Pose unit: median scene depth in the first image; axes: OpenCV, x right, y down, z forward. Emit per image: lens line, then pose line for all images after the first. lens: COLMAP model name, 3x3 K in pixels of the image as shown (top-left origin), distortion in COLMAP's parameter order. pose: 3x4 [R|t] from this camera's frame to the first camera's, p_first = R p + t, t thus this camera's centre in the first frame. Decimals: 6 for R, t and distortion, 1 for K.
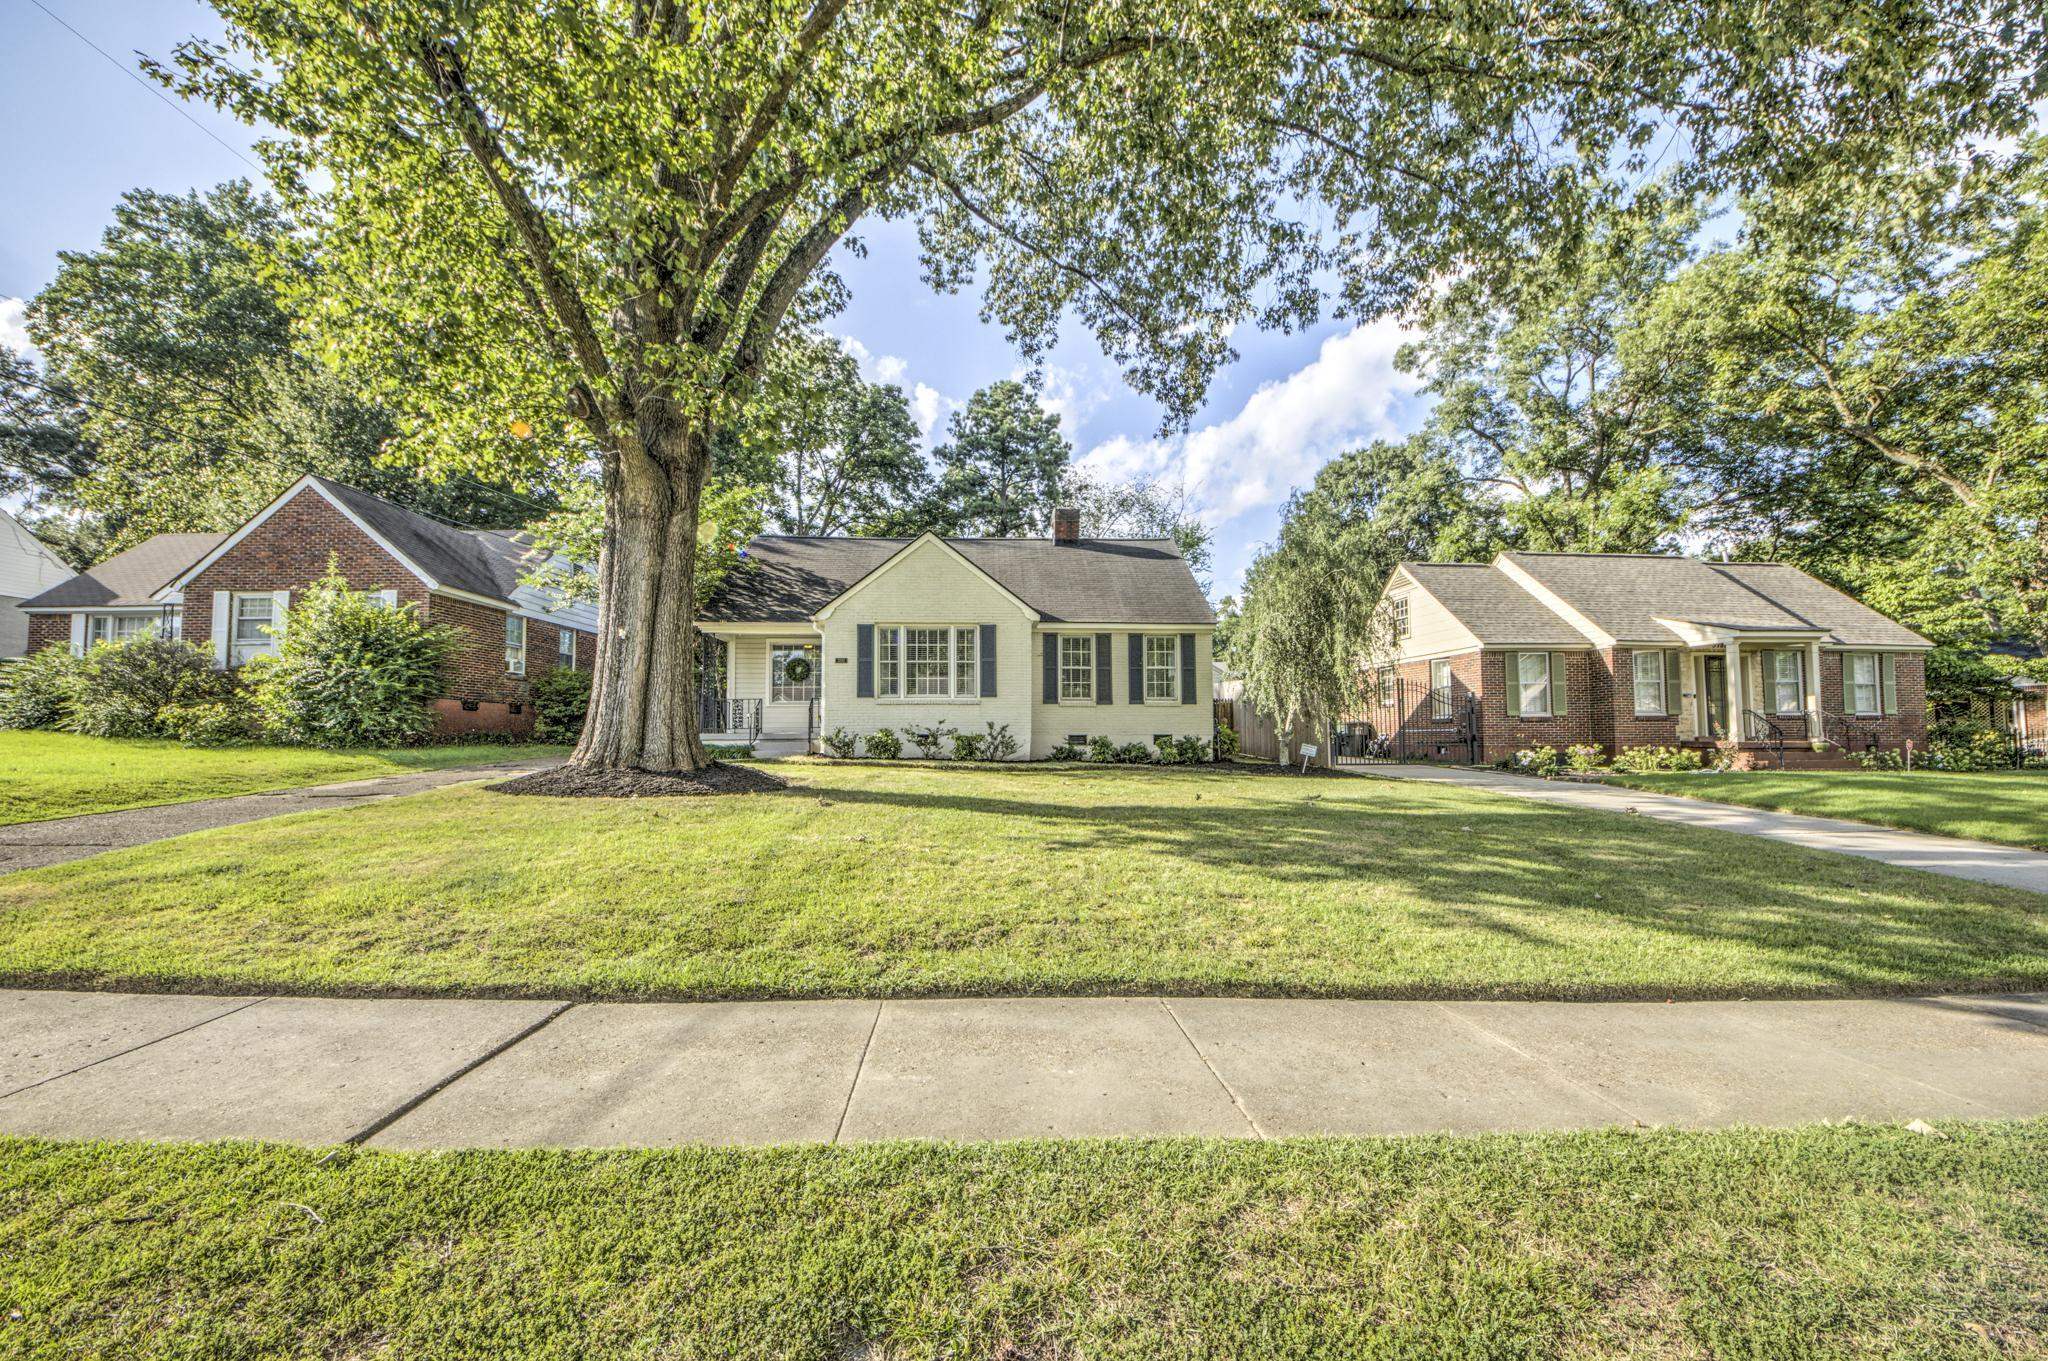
lens RADIAL K [[686.0, 0, 1025.4], [0, 686.0, 709.5], [0, 0, 1]] dist [0.043466, -0.000022]
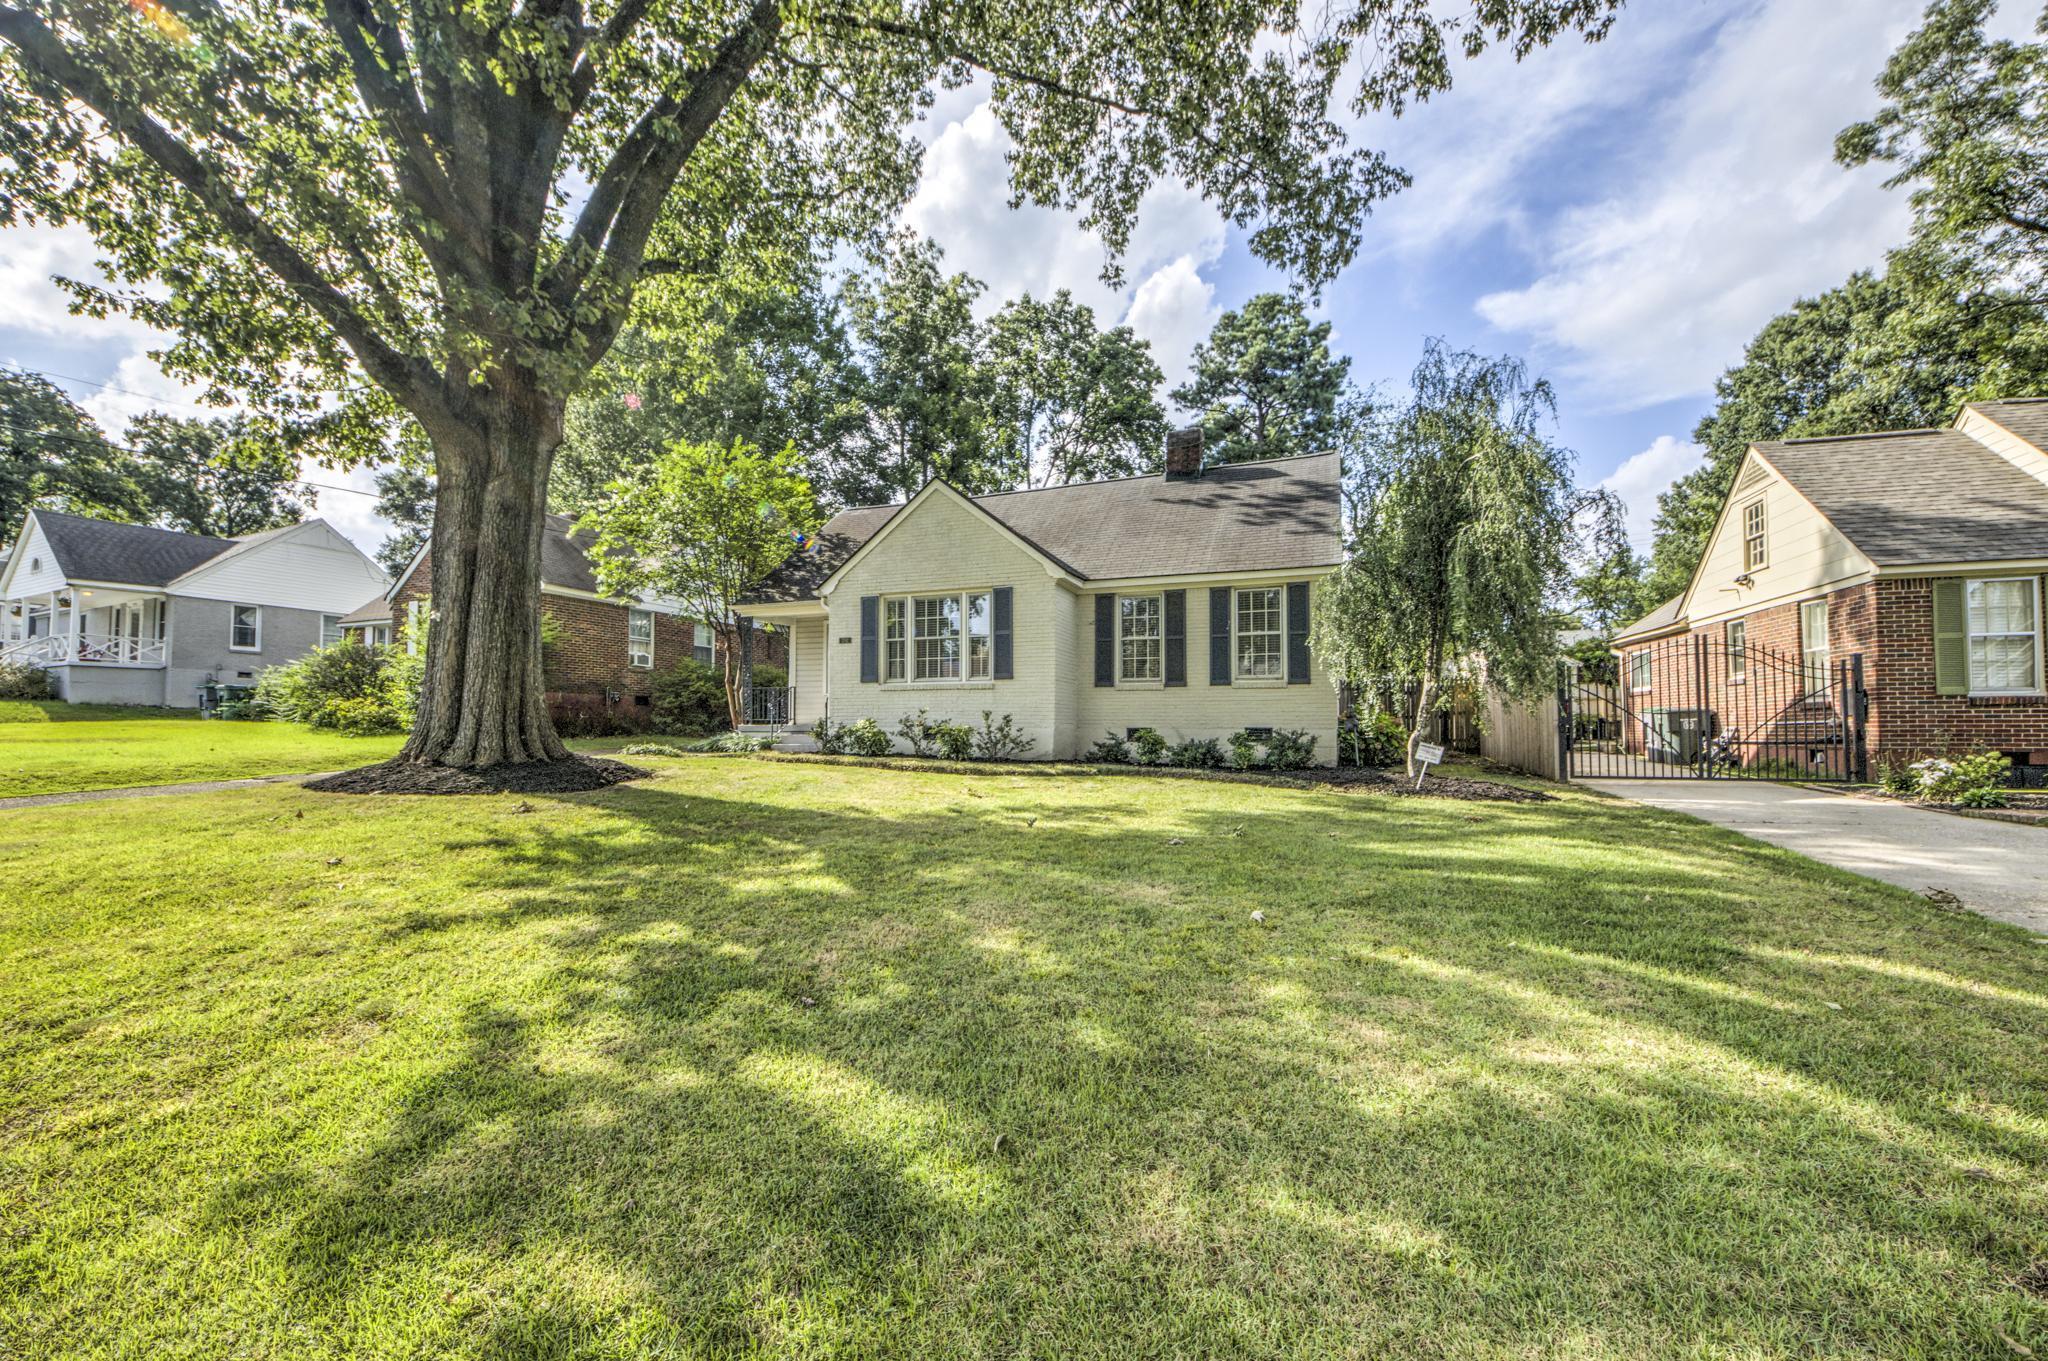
lens RADIAL K [[790.3, 0, 1030.2], [0, 790.3, 686.9], [0, 0, 1]] dist [0.000360, -0.000191]
pose [[0.922854, -0.017036, -0.384773, 0.289352], [0.010419, 0.999760, -0.019276, 0.007447], [0.385009, 0.013780, 0.922810, 0.161433]]
